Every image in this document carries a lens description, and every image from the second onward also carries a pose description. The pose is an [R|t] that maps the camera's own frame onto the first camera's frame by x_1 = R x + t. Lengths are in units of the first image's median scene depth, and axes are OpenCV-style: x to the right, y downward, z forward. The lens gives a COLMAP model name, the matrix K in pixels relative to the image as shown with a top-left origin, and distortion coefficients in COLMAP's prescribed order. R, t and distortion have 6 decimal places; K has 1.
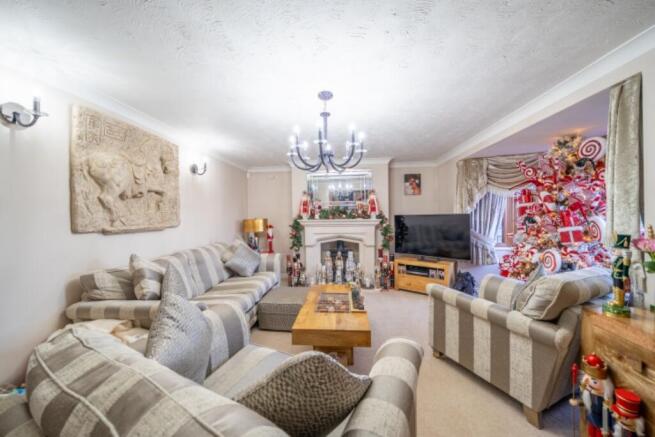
lens RADIAL K [[229.8, 0, 326.2], [0, 229.8, 225.9], [0, 0, 1]] dist [0.000115, -0.000007]
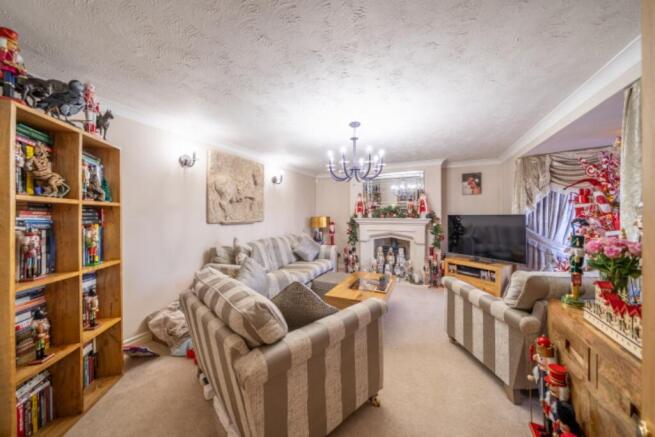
lens RADIAL K [[229.8, 0, 326.2], [0, 229.8, 225.9], [0, 0, 1]] dist [0.000115, -0.000007]
pose [[0.938531, 0.028342, -0.344030, 0.174401], [-0.025628, 0.999594, 0.012435, 0.002812], [0.344243, -0.002853, 0.938876, -0.165451]]
